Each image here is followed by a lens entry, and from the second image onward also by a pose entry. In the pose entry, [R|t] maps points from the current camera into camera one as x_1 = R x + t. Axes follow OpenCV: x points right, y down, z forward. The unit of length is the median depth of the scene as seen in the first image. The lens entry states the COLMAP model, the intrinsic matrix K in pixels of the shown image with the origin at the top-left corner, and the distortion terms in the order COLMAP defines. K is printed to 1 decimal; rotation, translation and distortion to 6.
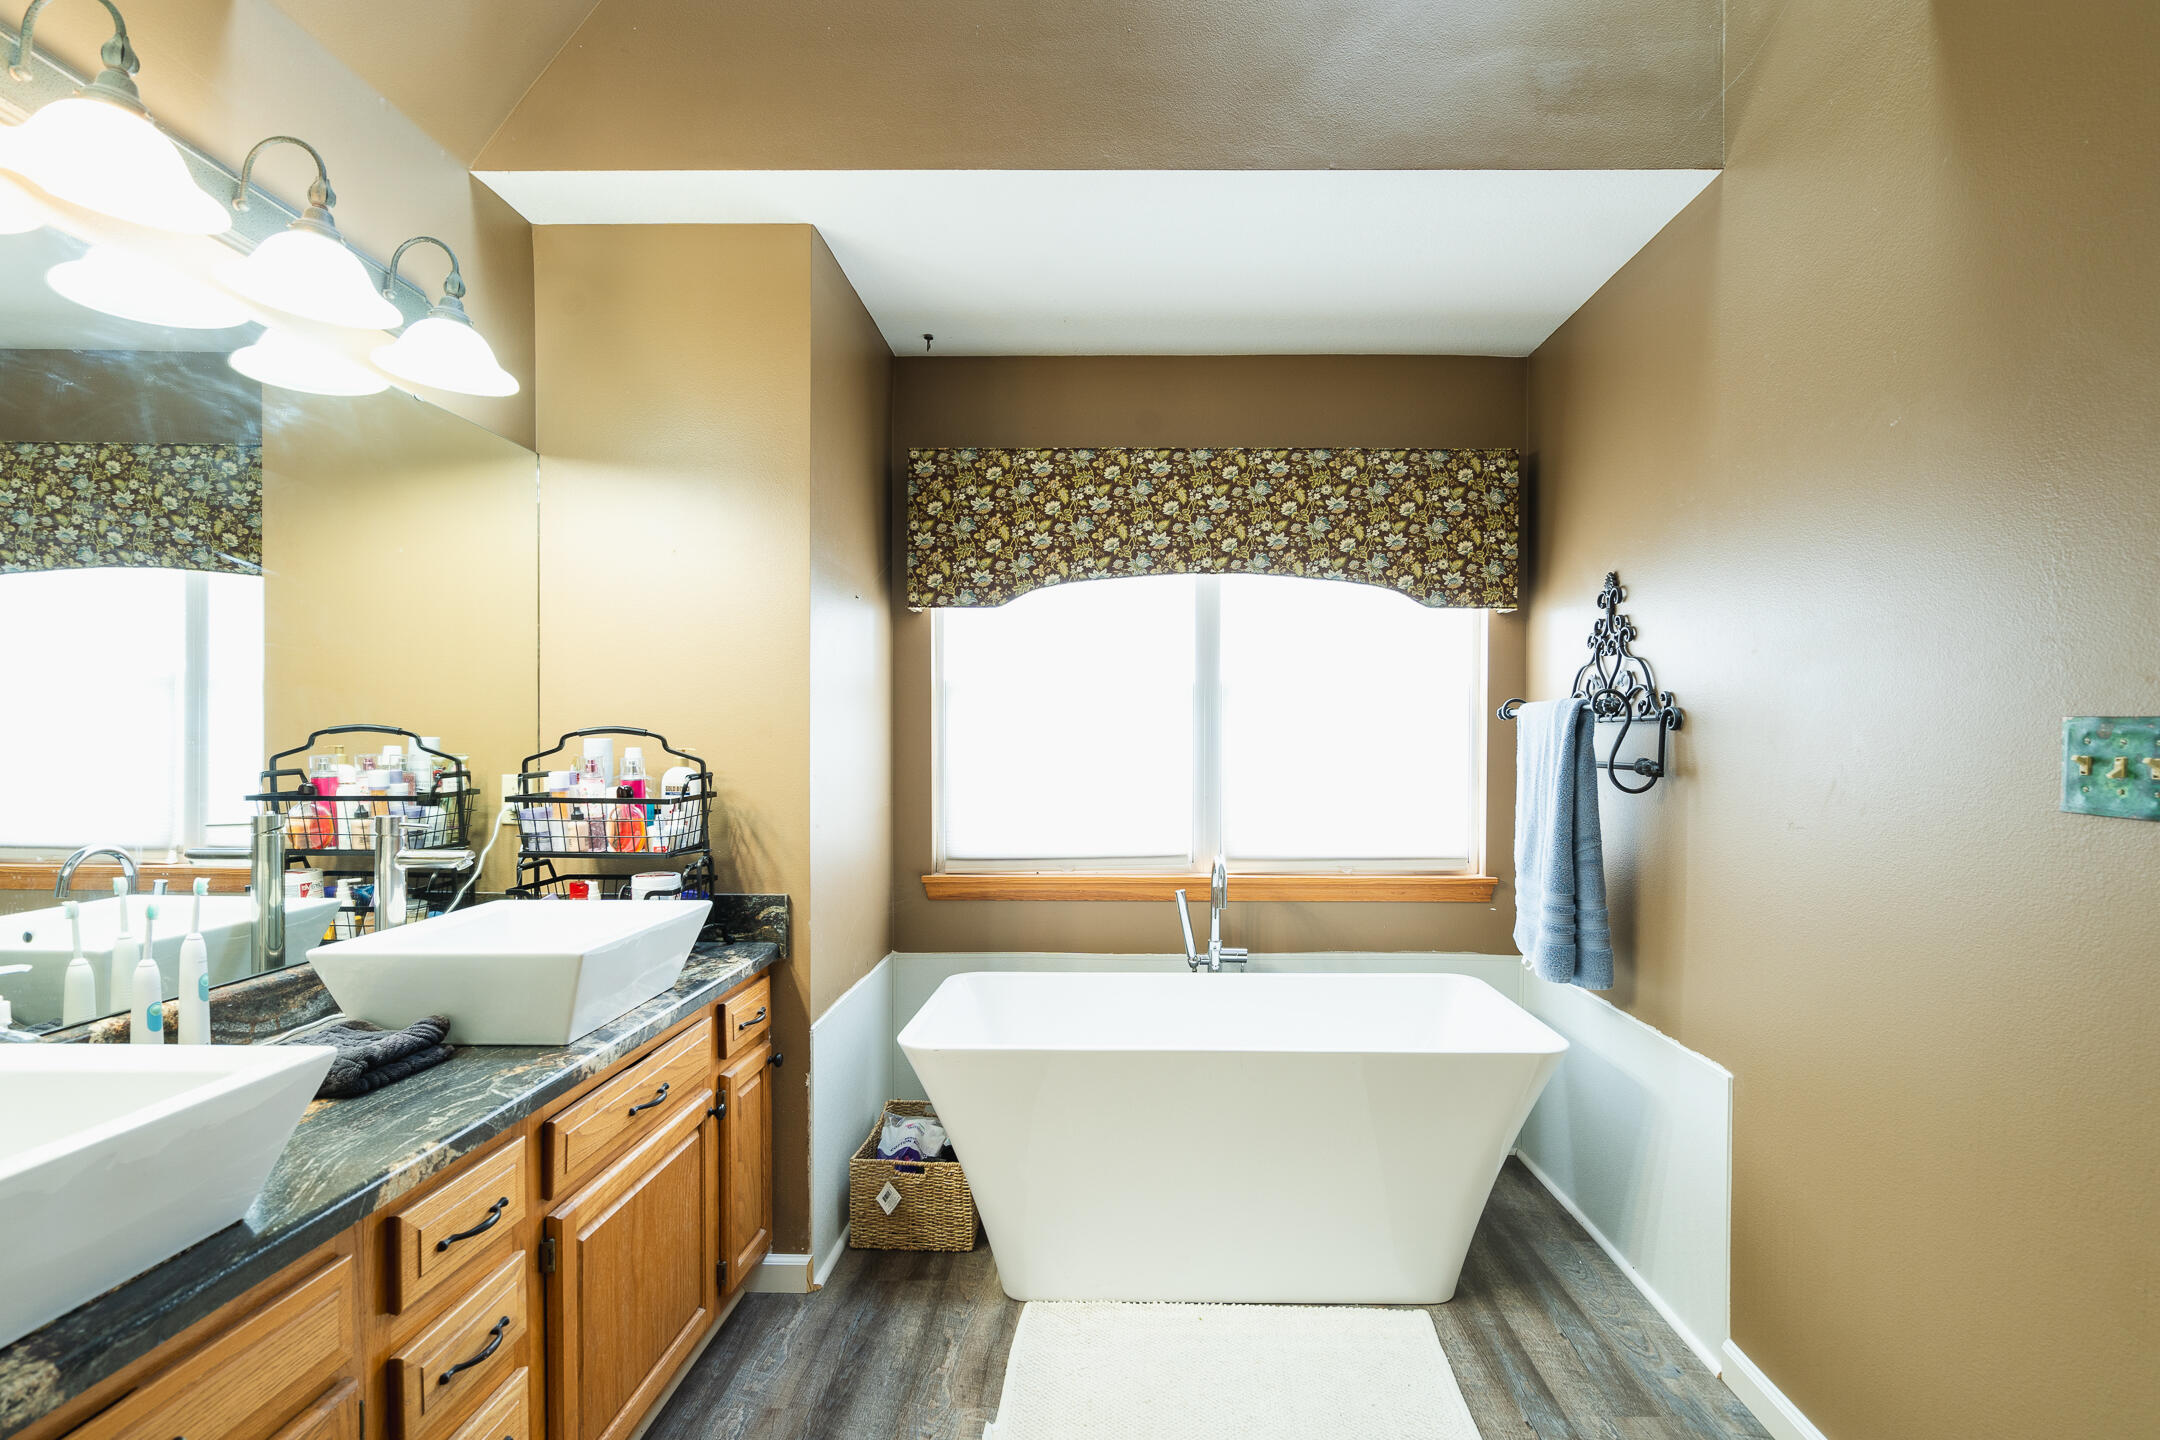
lens RADIAL K [[1001.8, 0, 1093.6], [0, 1001.8, 735.7], [0, 0, 1]] dist [-0.008496, 0.003882]
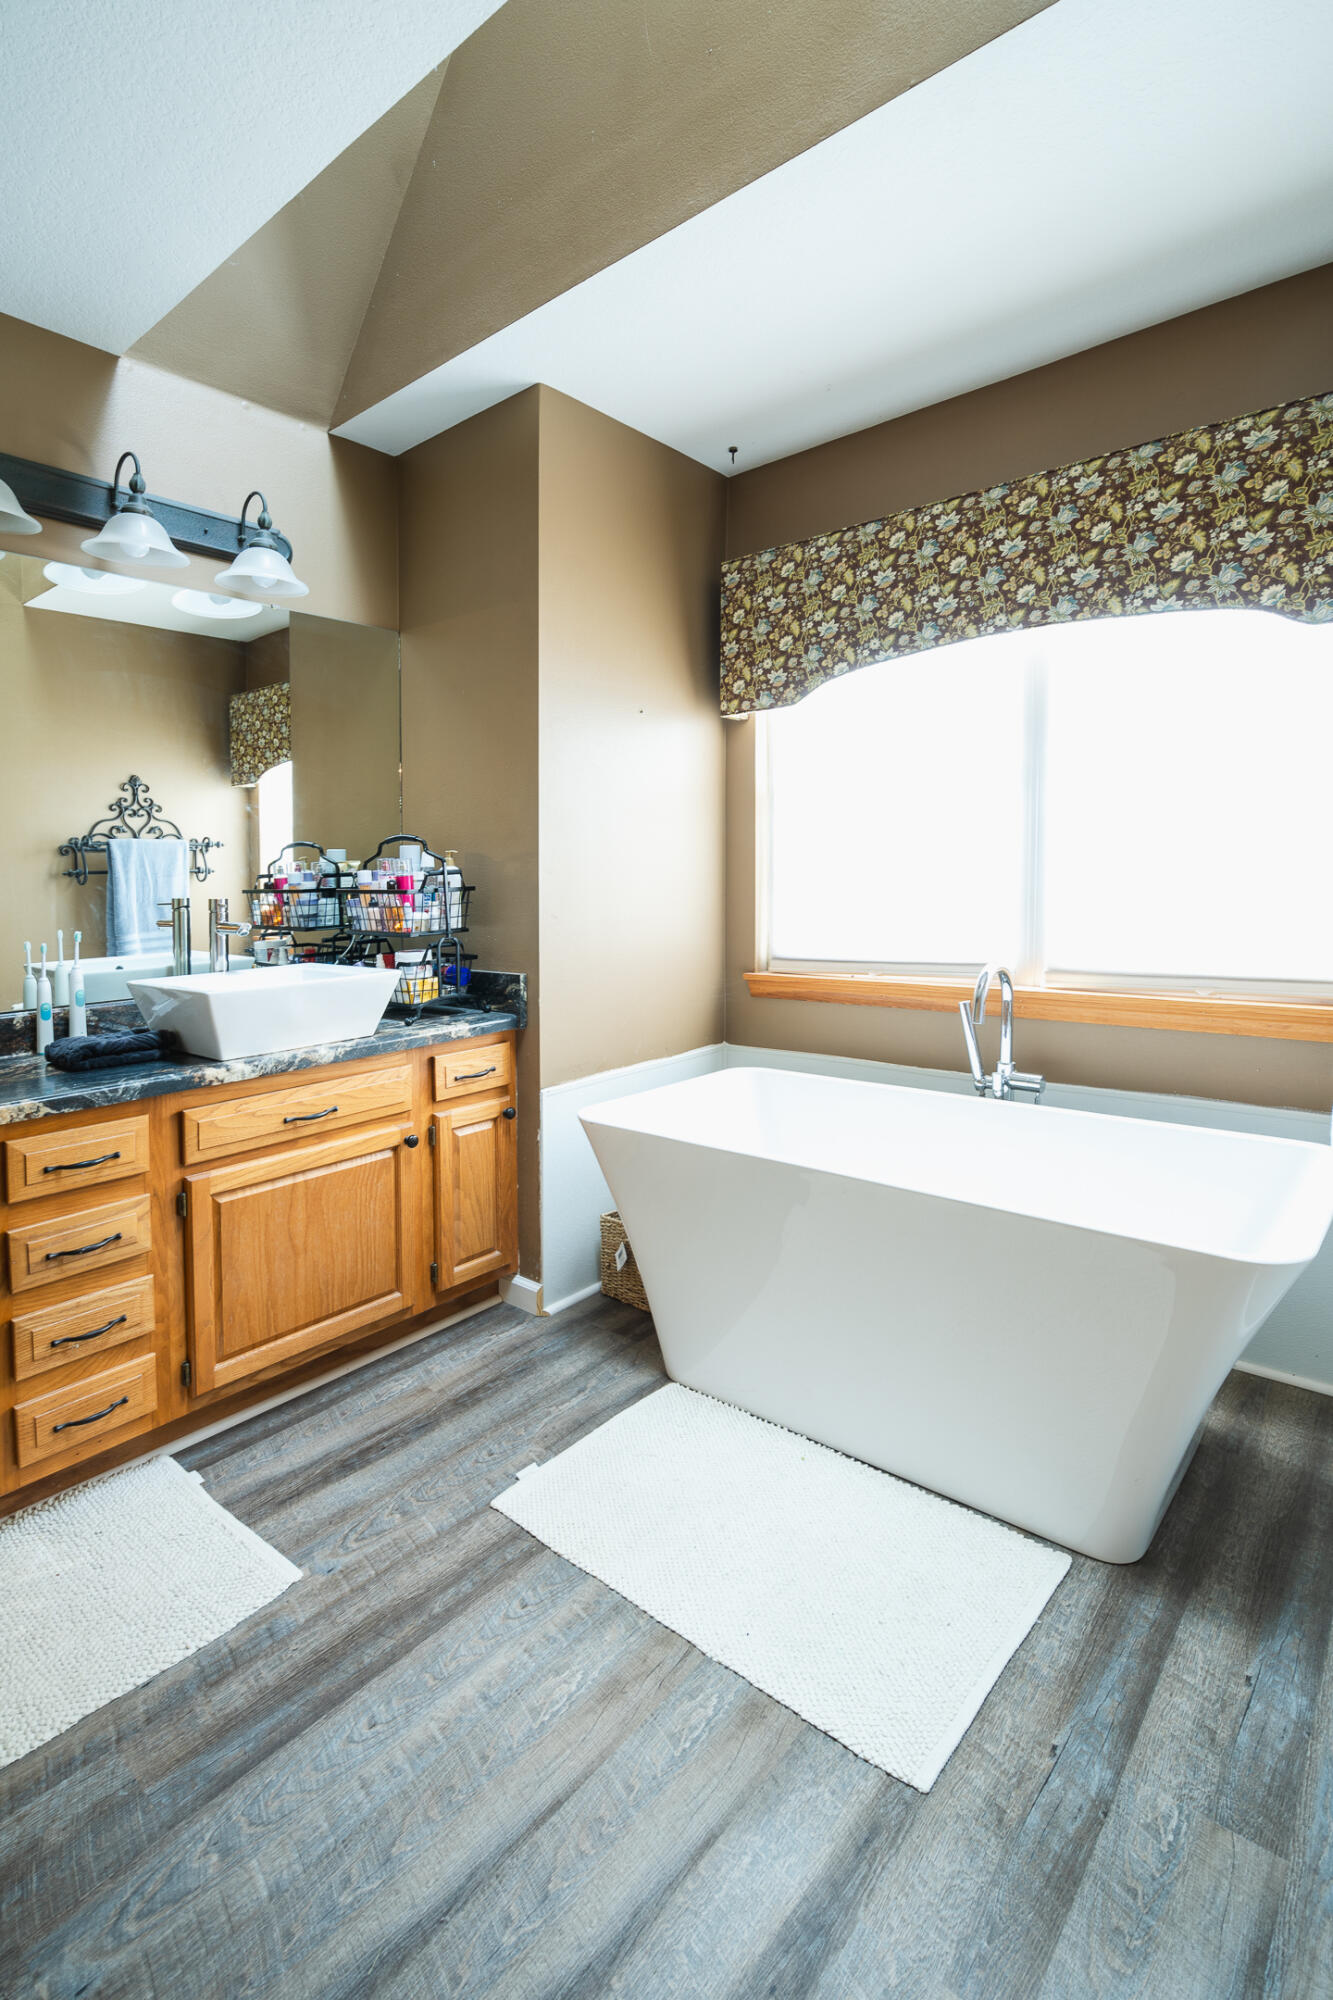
lens RADIAL K [[927.6, 0, 659.7], [0, 927.6, 895.9], [0, 0, 1]] dist [-0.008496, 0.003882]
pose [[0.782226, -0.003561, -0.622984, 0.379723], [0.025550, 0.999326, 0.026368, 0.033407], [0.622470, -0.036543, 0.781790, 0.199630]]
